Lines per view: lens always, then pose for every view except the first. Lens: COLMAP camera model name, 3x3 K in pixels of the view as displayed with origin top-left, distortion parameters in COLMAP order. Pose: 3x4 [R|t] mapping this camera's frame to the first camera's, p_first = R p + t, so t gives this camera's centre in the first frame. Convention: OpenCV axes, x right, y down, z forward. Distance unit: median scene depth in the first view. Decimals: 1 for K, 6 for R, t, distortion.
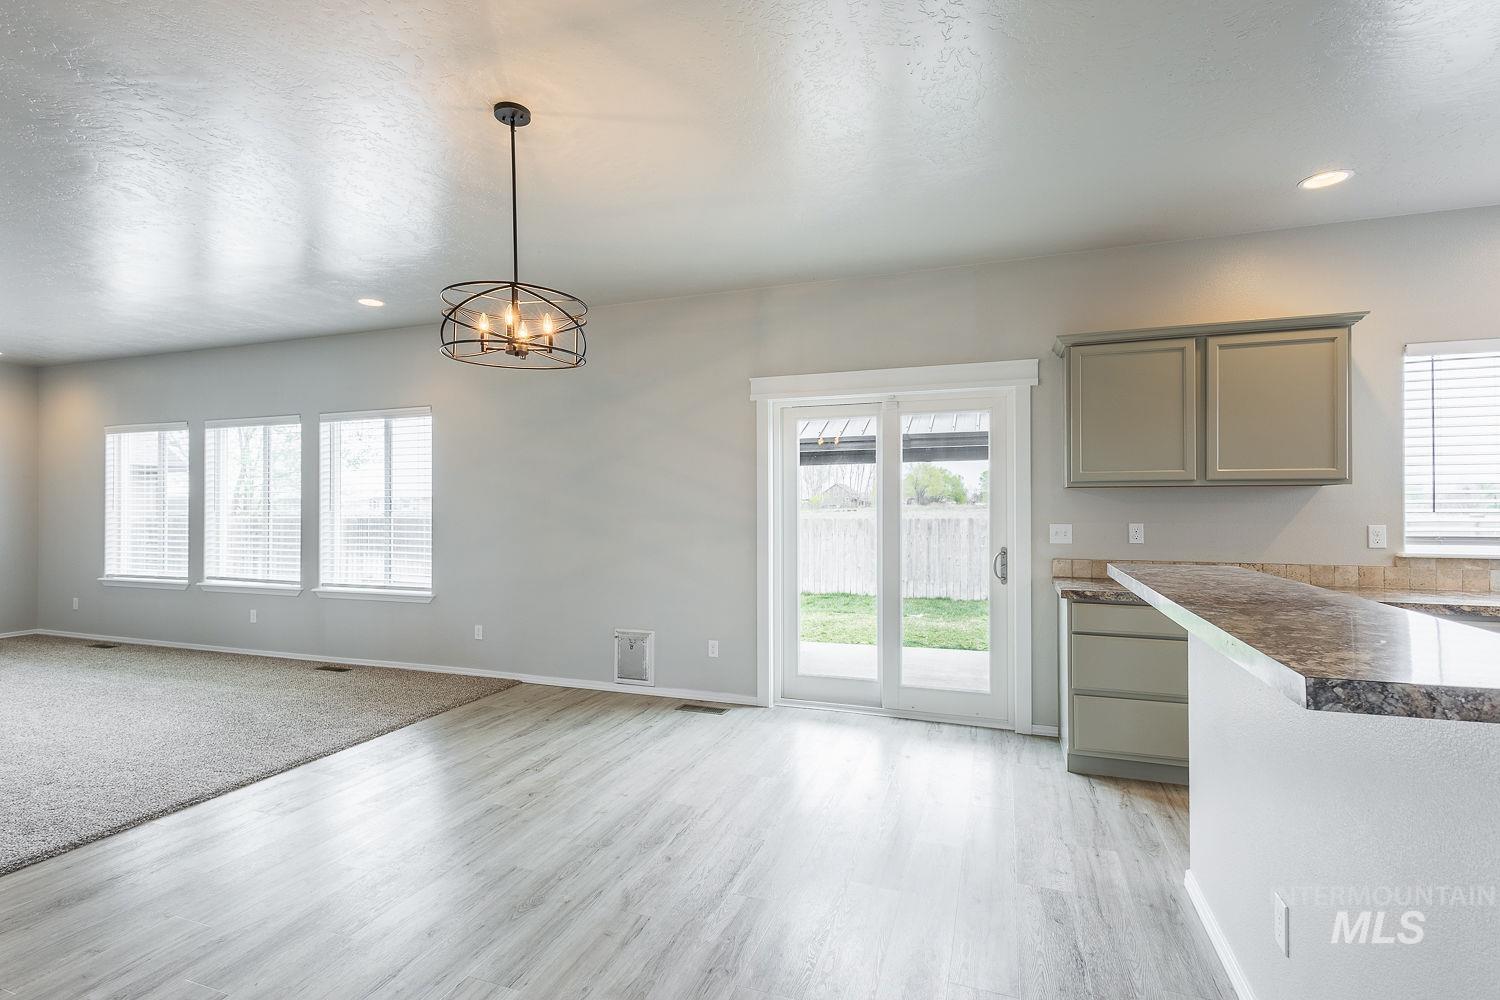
lens RADIAL K [[703.8, 0, 750.0], [0, 703.8, 500.0], [0, 0, 1]] dist [0.015771, -0.005801]
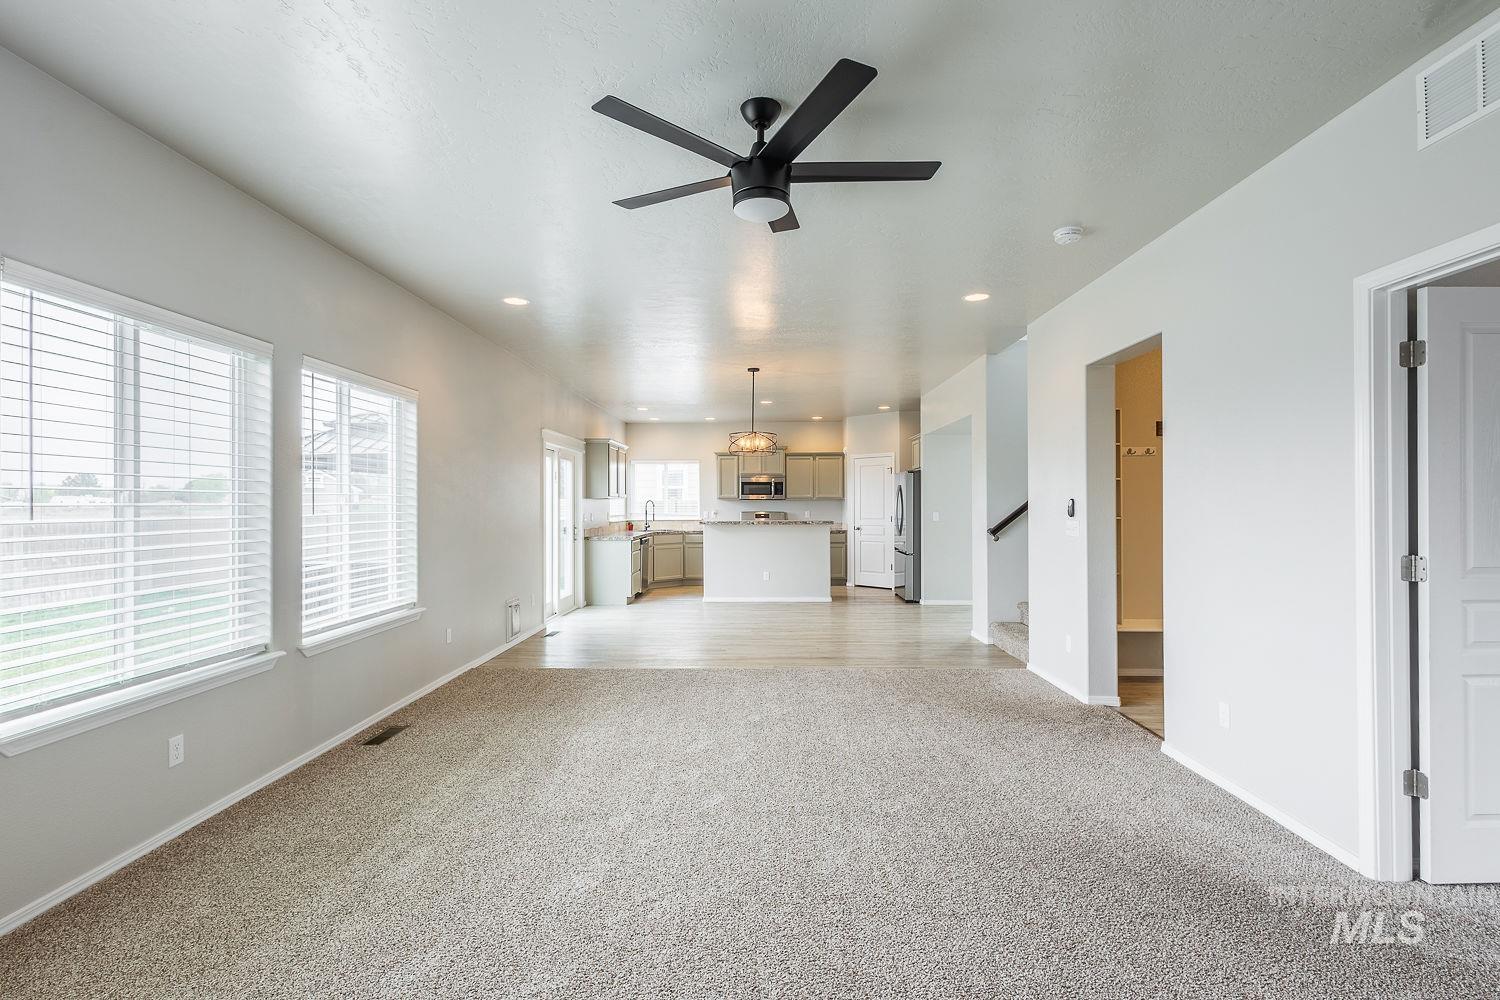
lens RADIAL K [[703.8, 0, 750.0], [0, 703.8, 500.0], [0, 0, 1]] dist [0.015771, -0.005801]
pose [[-0.322787, 0.009428, 0.946425, -2.217943], [-0.002312, 0.999940, -0.010750, 0.013772], [-0.946469, -0.005658, -0.322746, 1.411906]]
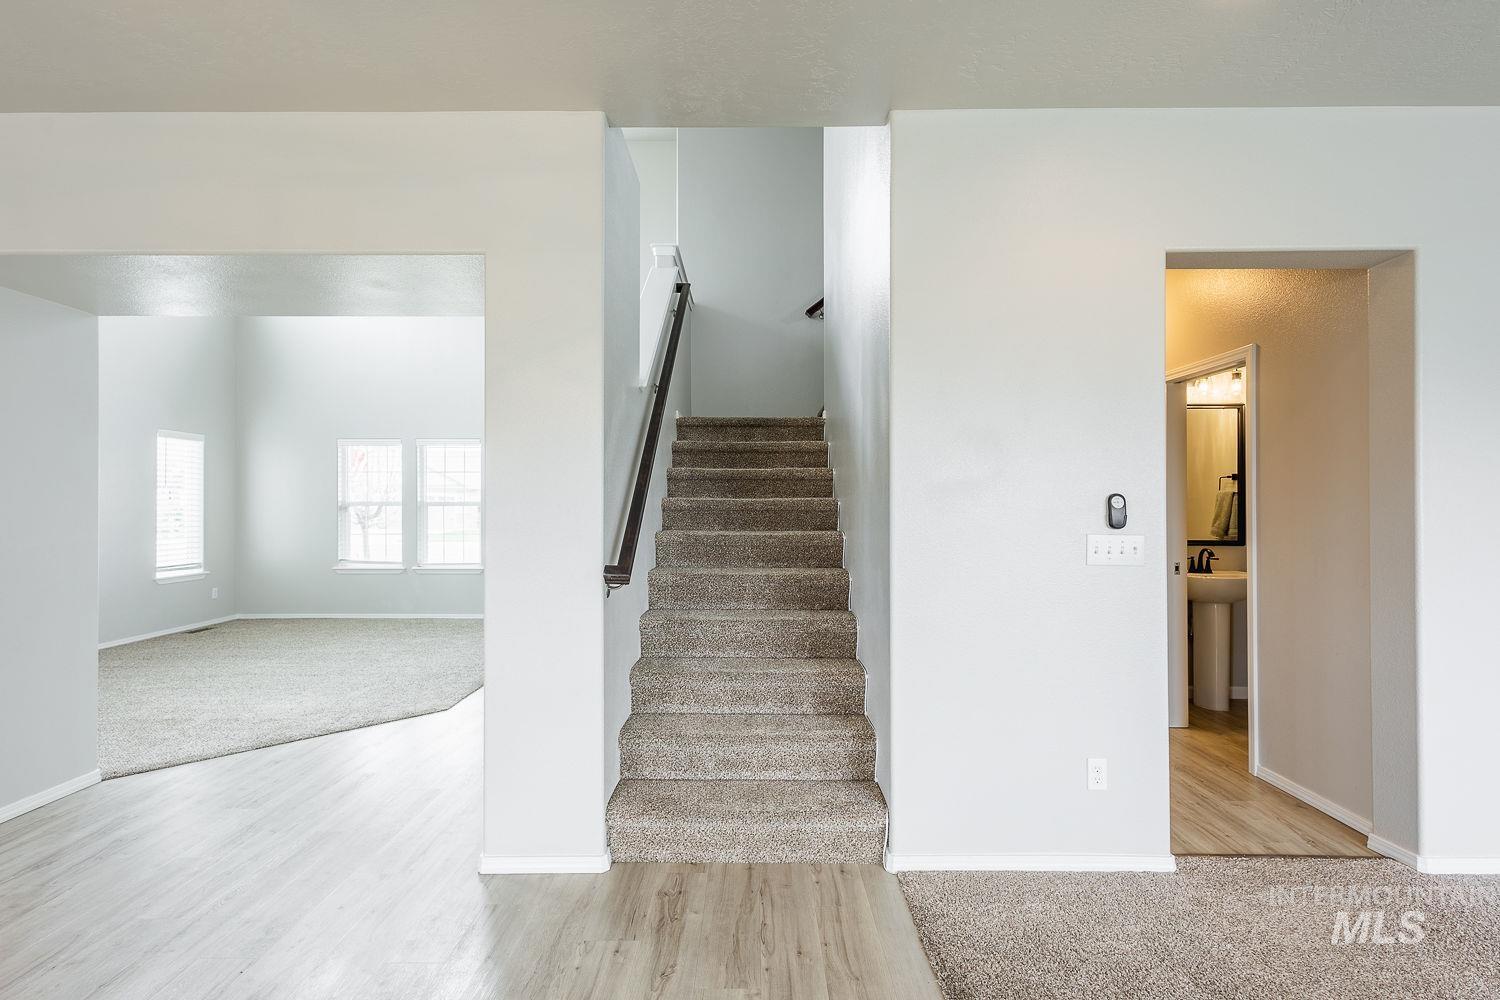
lens RADIAL K [[702.8, 0, 748.6], [0, 702.8, 502.2], [0, 0, 1]] dist [0.007540, -0.000123]
pose [[-0.943601, 0.002330, -0.331076, -0.525699], [0.004932, 0.999963, -0.007021, 0.004717], [0.331047, -0.008258, -0.943578, 0.928049]]
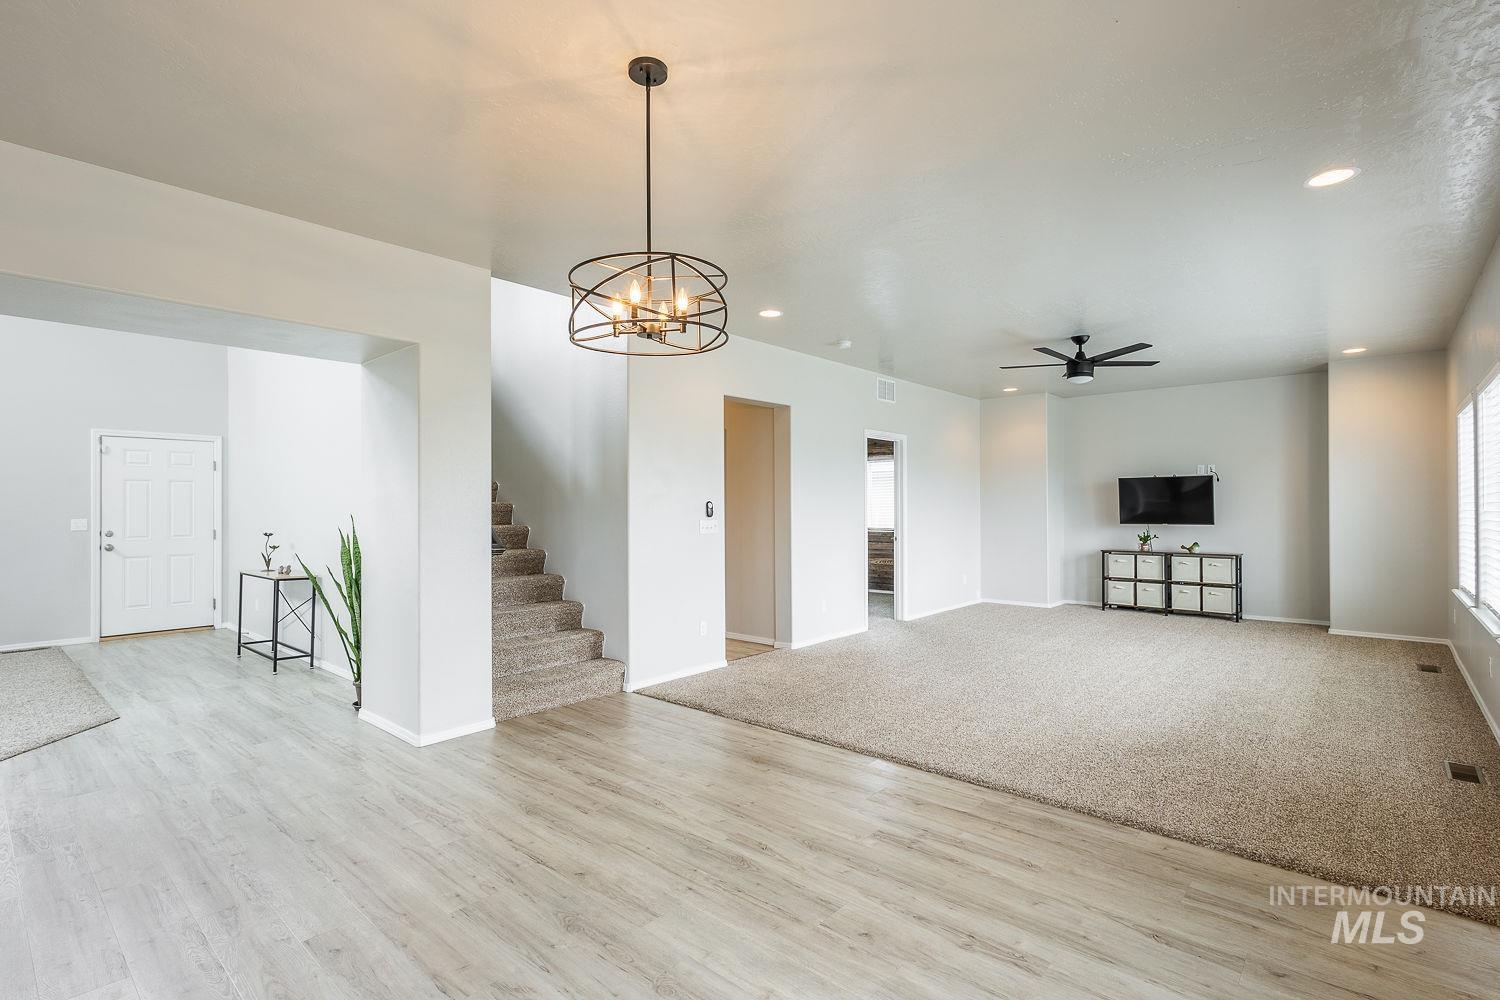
lens RADIAL K [[703.8, 0, 750.0], [0, 703.8, 500.0], [0, 0, 1]] dist [0.015771, -0.005801]
pose [[-0.370819, -0.006357, -0.928683, 0.326528], [0.011546, 0.999868, -0.011455, 0.008916], [0.928633, -0.014970, -0.370697, 1.051567]]
